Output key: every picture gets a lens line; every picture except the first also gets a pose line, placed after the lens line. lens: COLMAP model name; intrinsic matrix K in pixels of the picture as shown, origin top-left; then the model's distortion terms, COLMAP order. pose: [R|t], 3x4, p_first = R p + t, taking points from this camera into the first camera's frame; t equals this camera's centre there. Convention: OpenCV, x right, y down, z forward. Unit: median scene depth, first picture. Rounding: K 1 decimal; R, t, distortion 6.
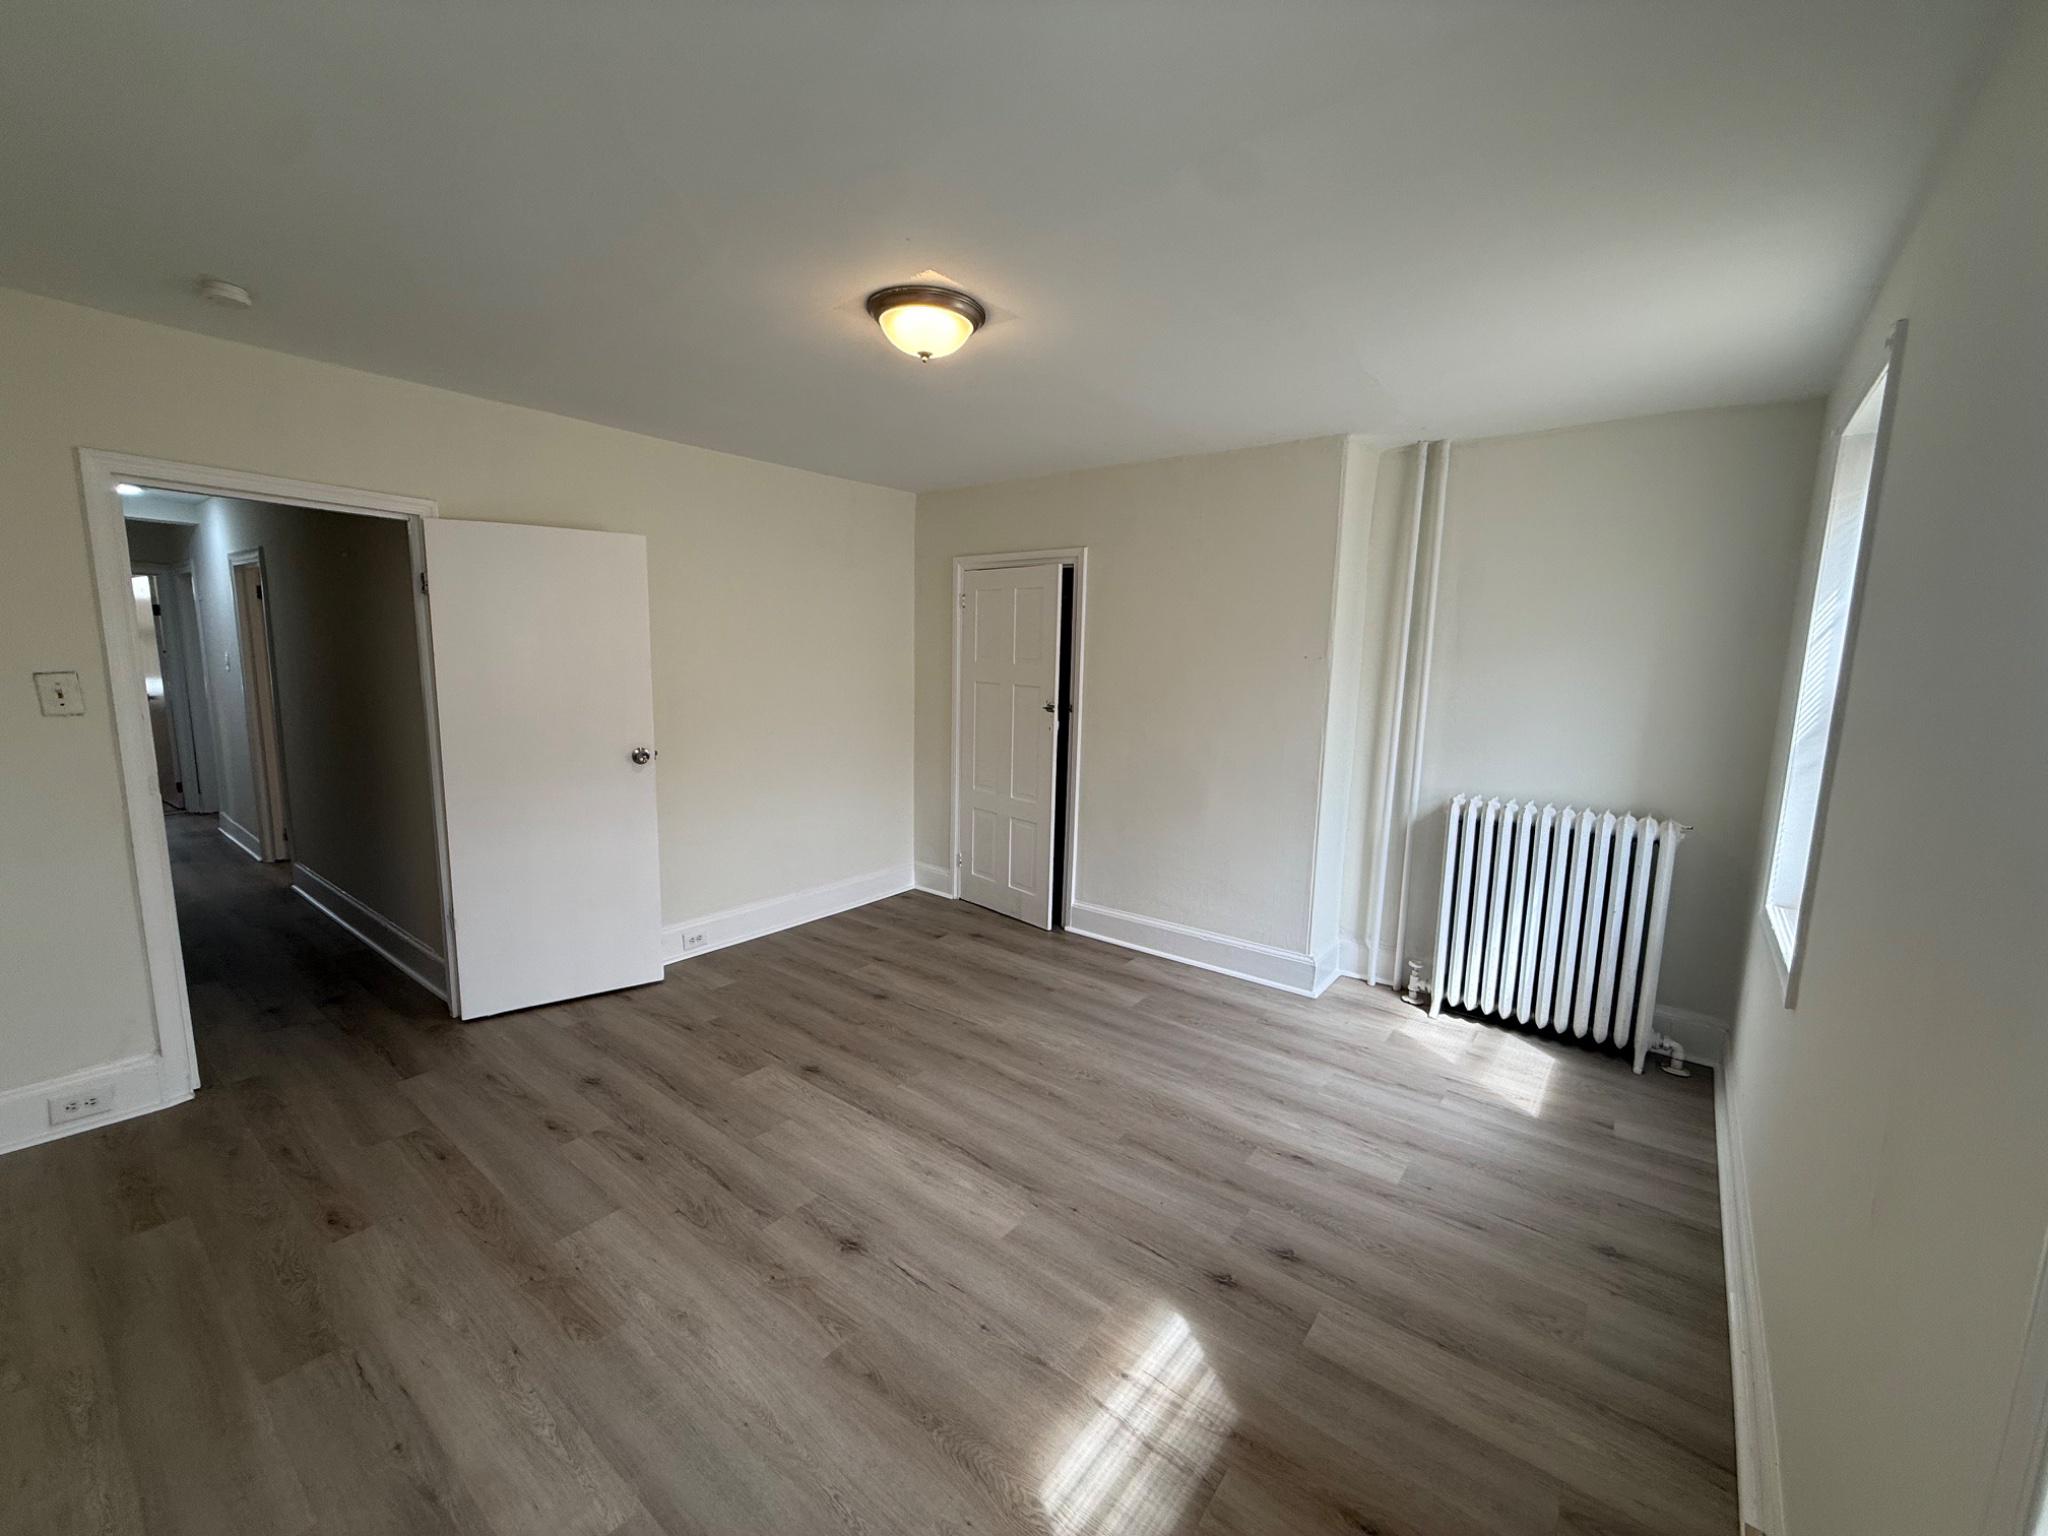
lens RADIAL K [[818.0, 0, 1017.9], [0, 818.0, 772.7], [0, 0, 1]] dist [-0.000056, -0.000194]
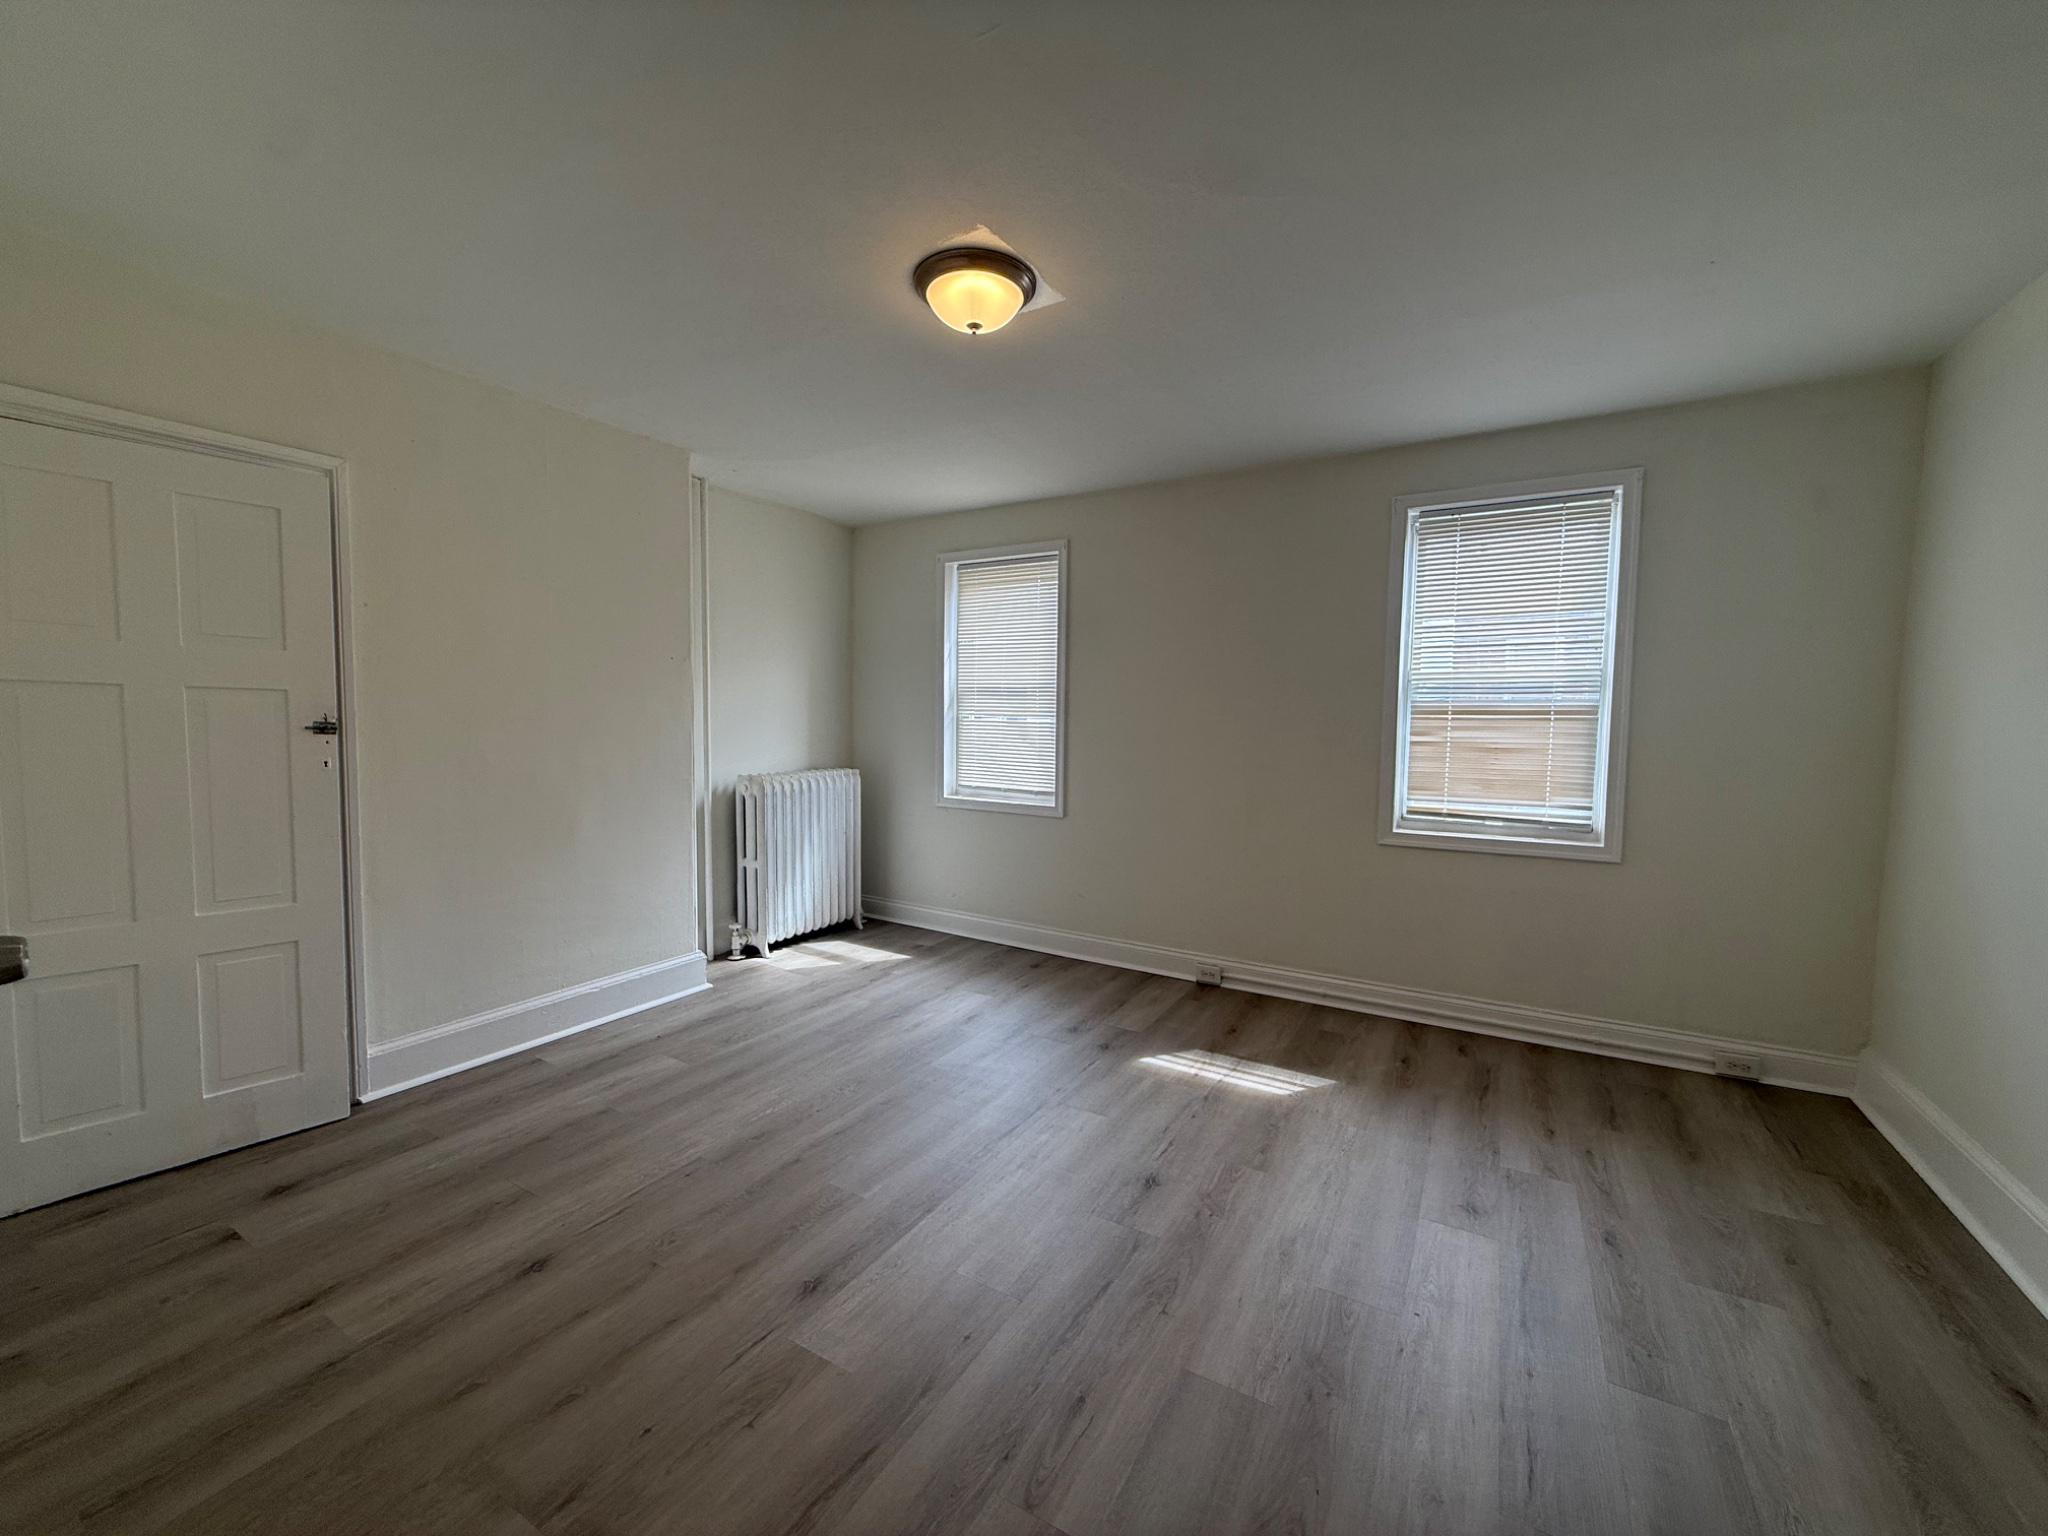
lens RADIAL K [[818.0, 0, 1017.9], [0, 818.0, 772.7], [0, 0, 1]] dist [-0.000056, -0.000194]
pose [[-0.129681, -0.093957, 0.987094, -0.863255], [0.124040, 0.986143, 0.110163, -0.074922], [-0.983767, 0.136725, -0.116230, 0.875343]]
